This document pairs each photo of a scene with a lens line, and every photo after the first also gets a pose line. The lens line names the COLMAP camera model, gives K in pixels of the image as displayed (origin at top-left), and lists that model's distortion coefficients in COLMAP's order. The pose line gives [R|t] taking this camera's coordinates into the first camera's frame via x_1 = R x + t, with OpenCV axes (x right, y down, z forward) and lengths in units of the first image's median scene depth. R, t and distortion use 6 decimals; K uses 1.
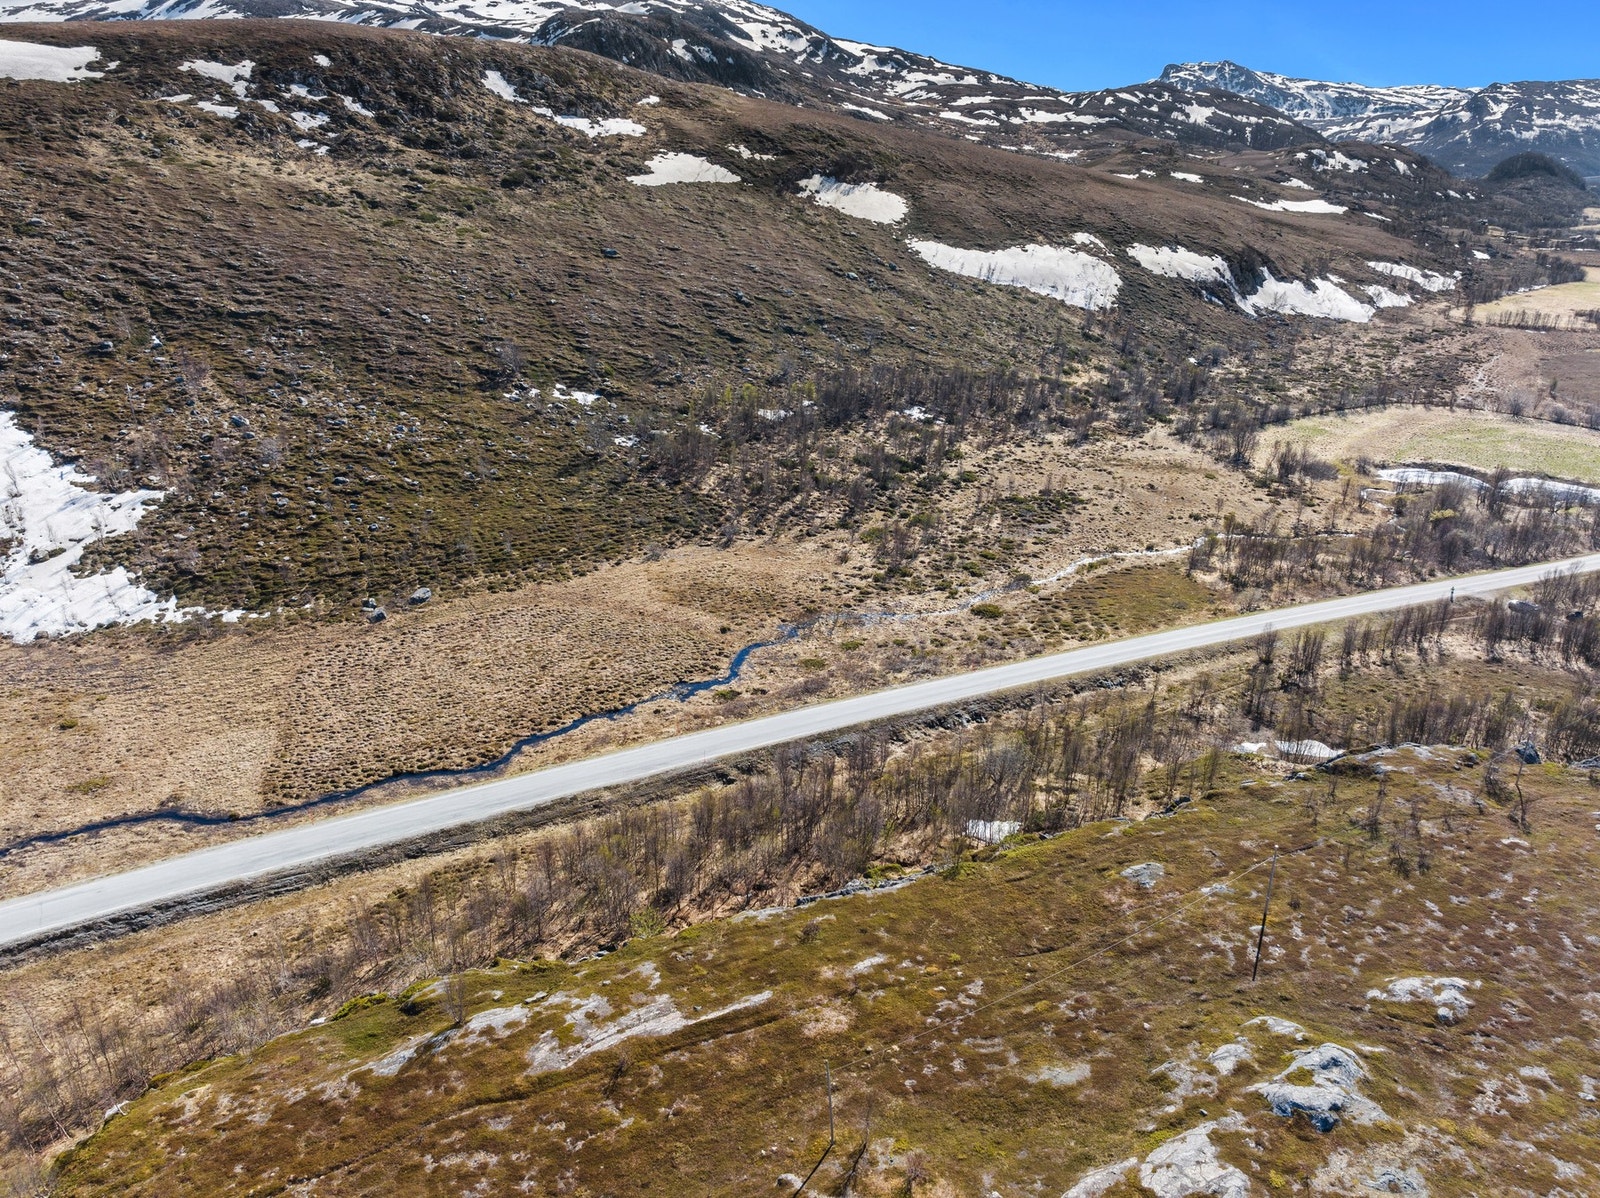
lens RADIAL K [[1153.0, 0, 794.9], [0, 1153.0, 591.4], [0, 0, 1]] dist [-0.052122, 0.027629]
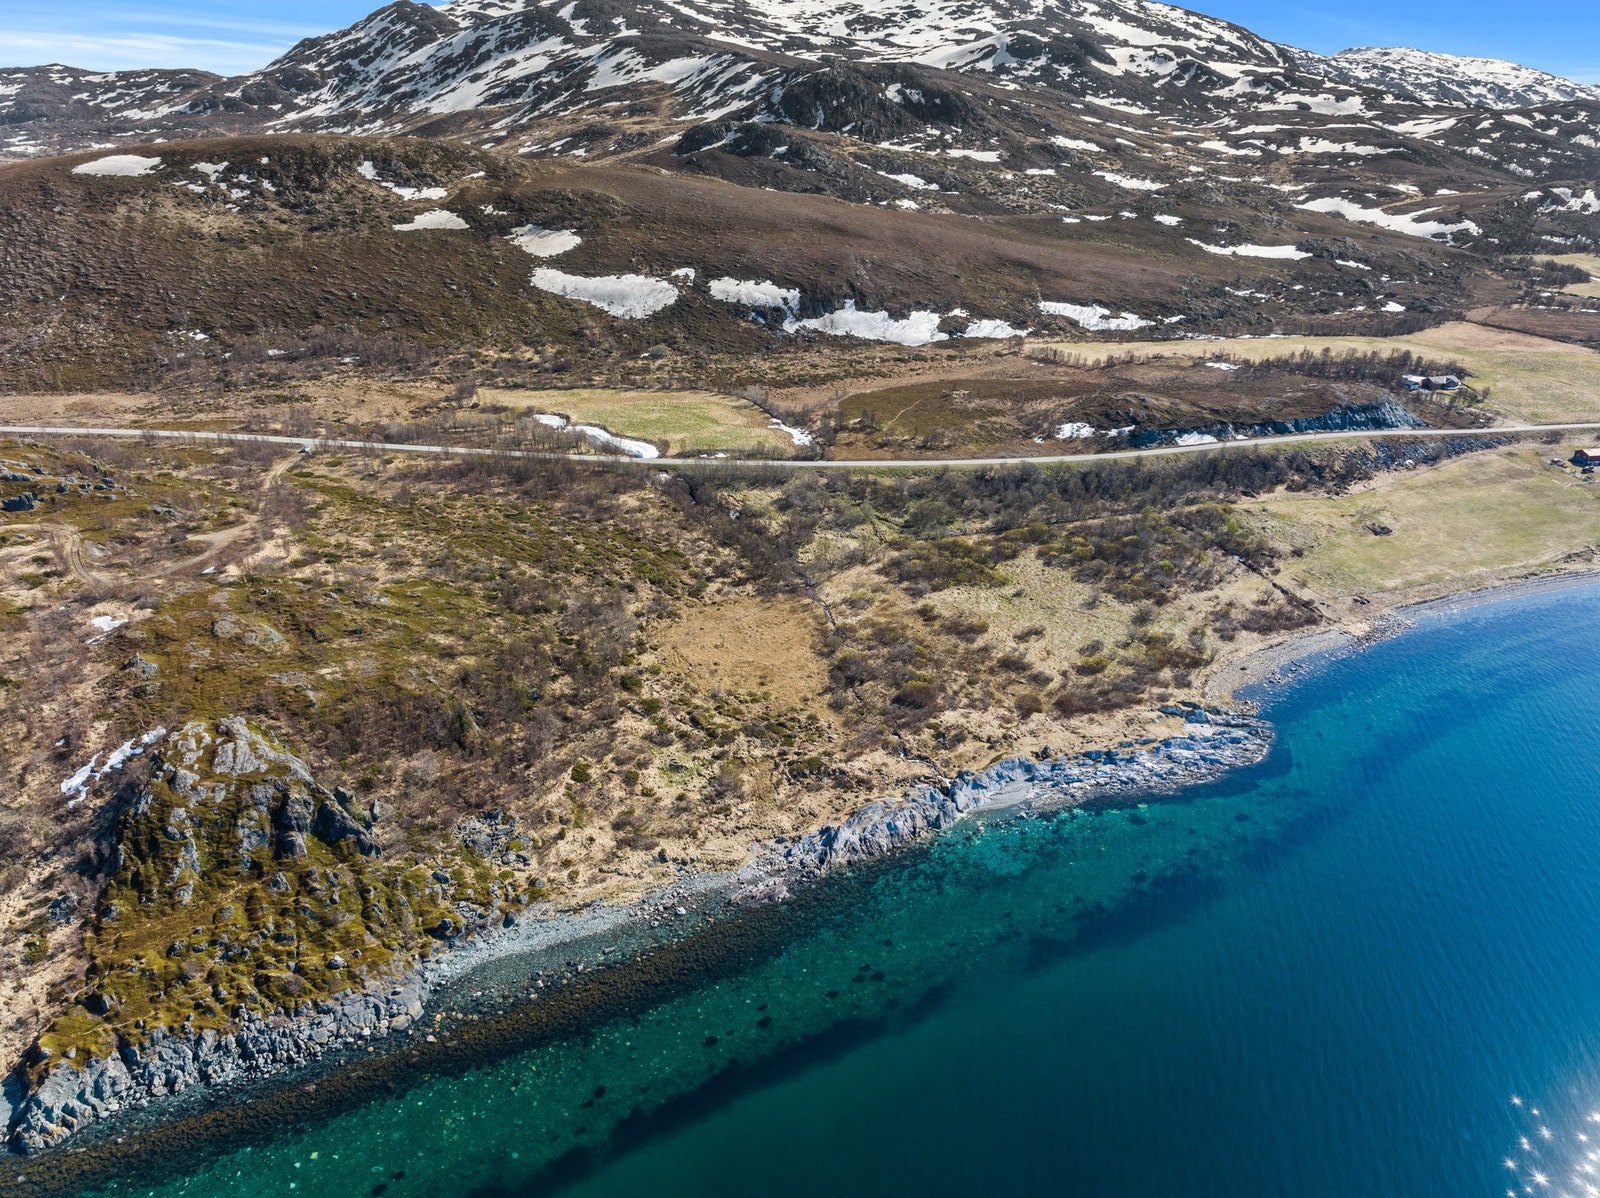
lens RADIAL K [[1151.4, 0, 801.1], [0, 1151.4, 595.6], [0, 0, 1]] dist [-0.048377, 0.014532]
pose [[0.889611, 0.174865, -0.421919, 1.098781], [-0.172347, 0.984033, 0.044444, 0.012399], [0.422953, 0.033179, 0.905544, -0.270459]]
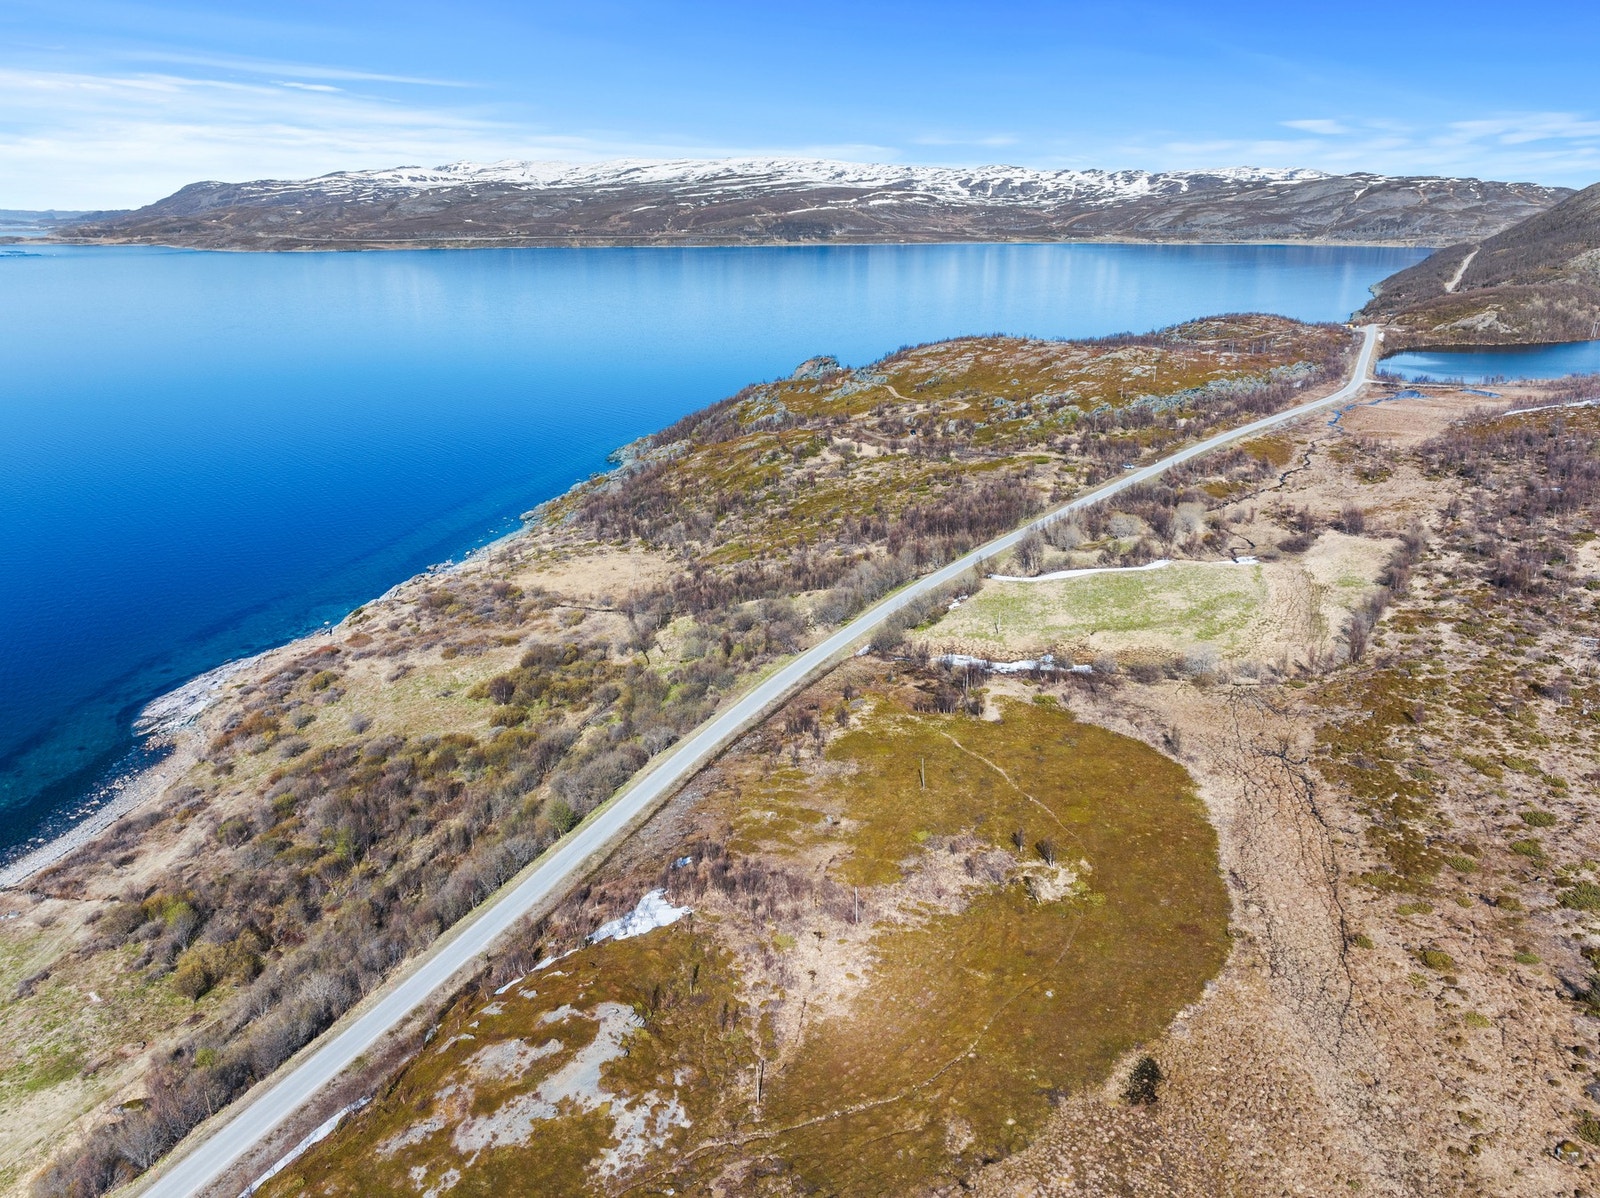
lens RADIAL K [[1132.4, 0, 792.5], [0, 1132.4, 587.5], [0, 0, 1]] dist [-0.034281, 0.002710]
pose [[-0.939069, 0.112345, -0.324850, 0.898856], [-0.127250, 0.764305, 0.632176, -0.500350], [0.319306, 0.634994, -0.703439, 1.101662]]
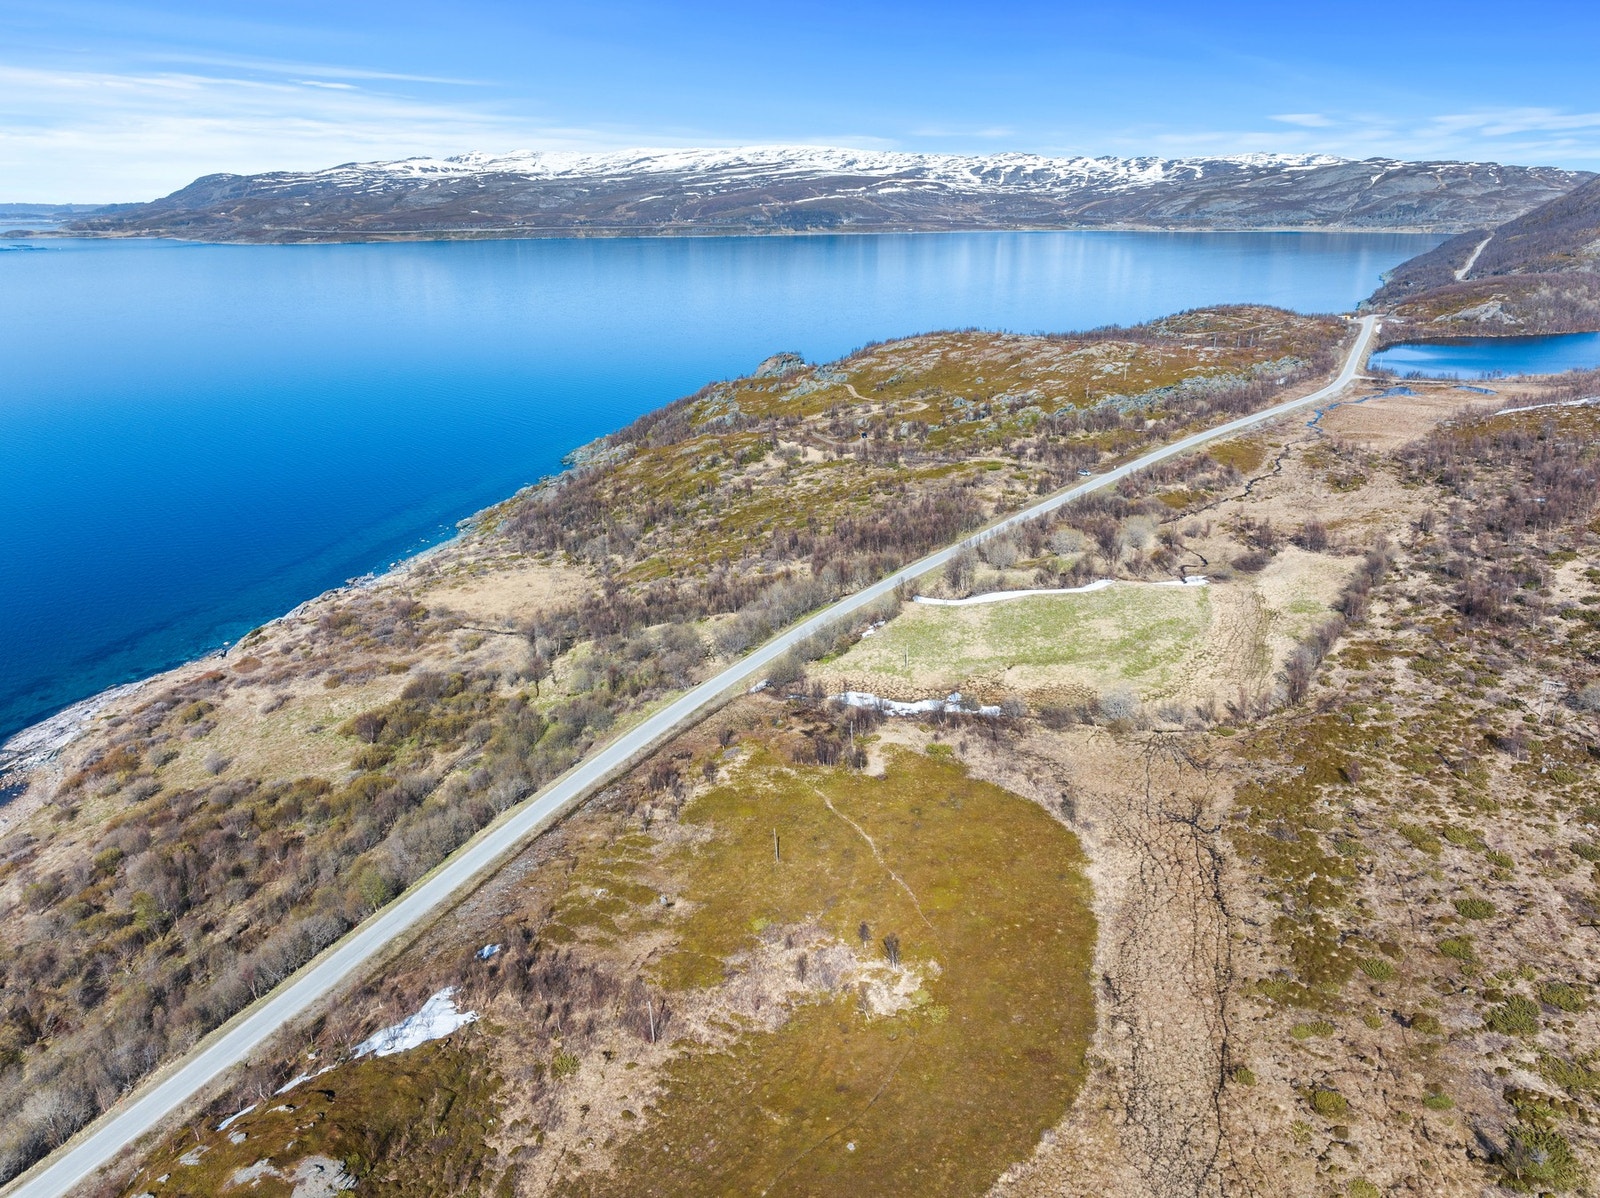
lens RADIAL K [[1132.4, 0, 792.5], [0, 1132.4, 587.5], [0, 0, 1]] dist [-0.034281, 0.002710]
pose [[-0.943327, 0.116427, -0.310772, 0.814118], [-0.117417, 0.758778, 0.640678, -0.487848], [0.310400, 0.640859, -0.702105, 1.068669]]
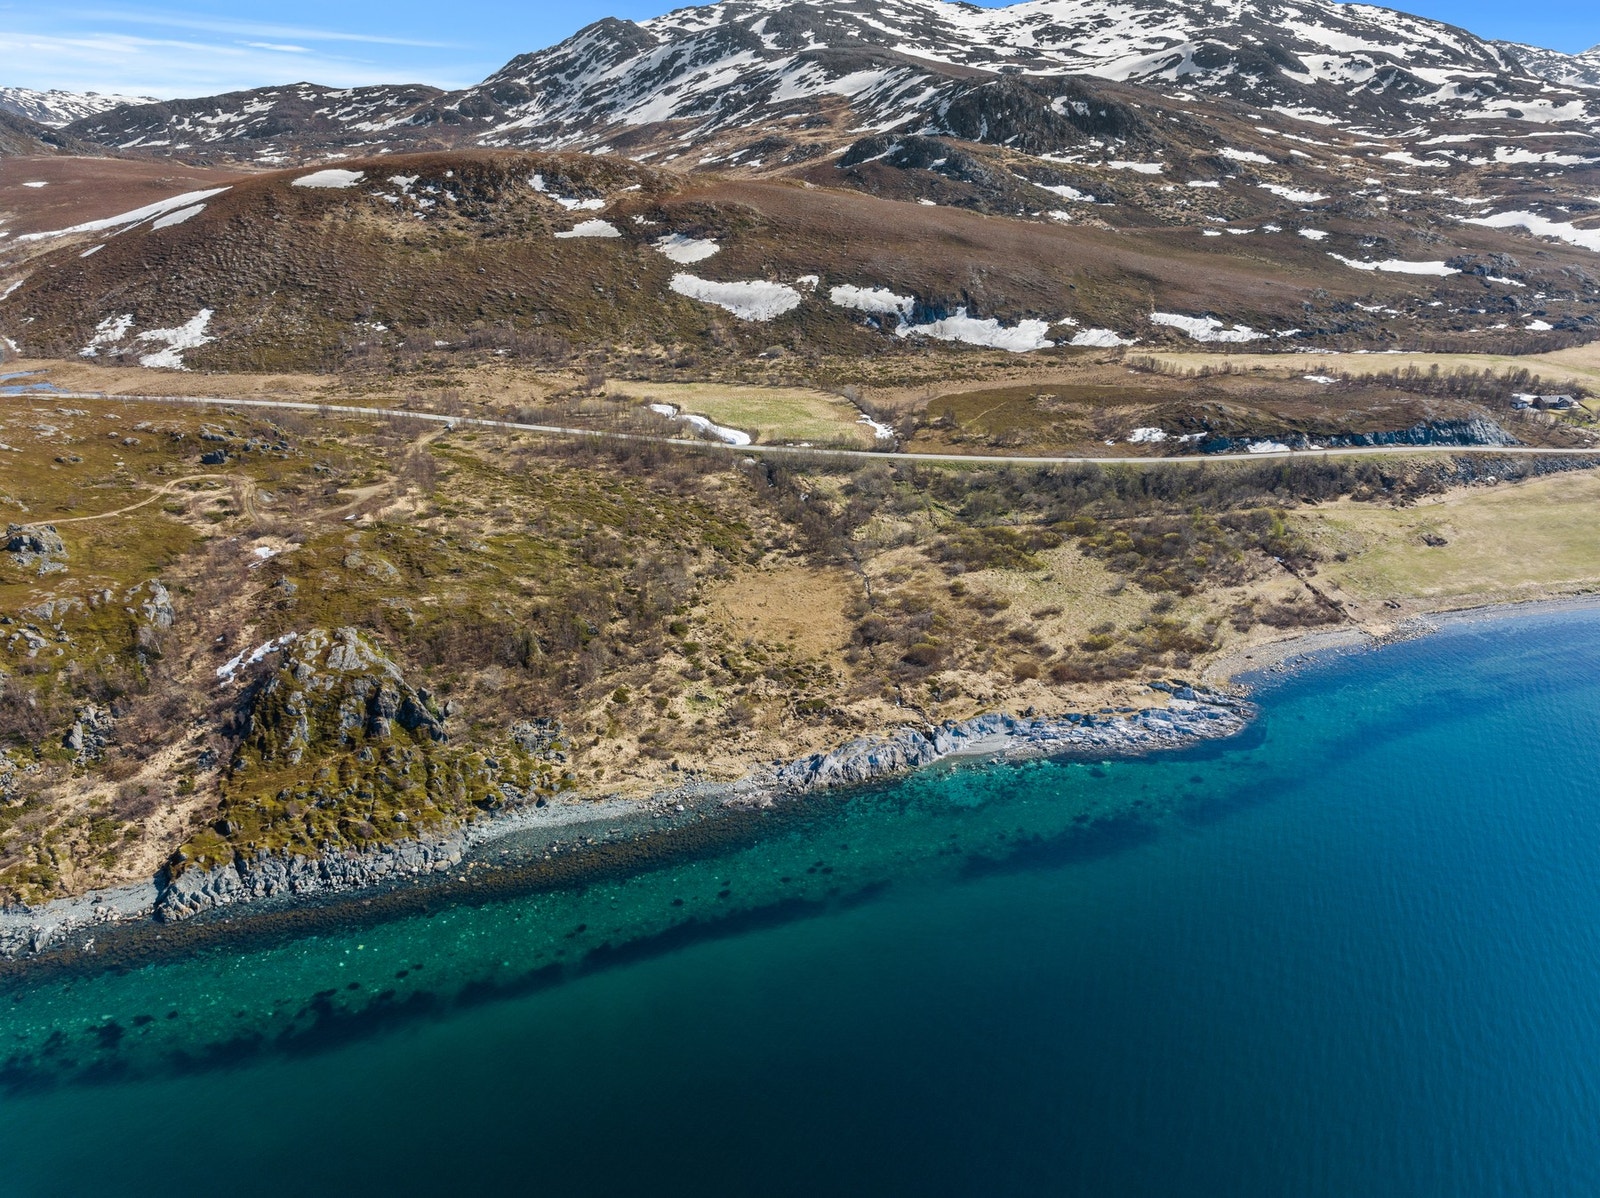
lens RADIAL K [[1153.0, 0, 794.9], [0, 1153.0, 591.4], [0, 0, 1]] dist [-0.052122, 0.027629]
pose [[0.800779, 0.218742, -0.557589, 1.241609], [-0.219383, 0.973351, 0.066780, 0.014594], [0.557337, 0.068849, 0.827427, -0.314560]]
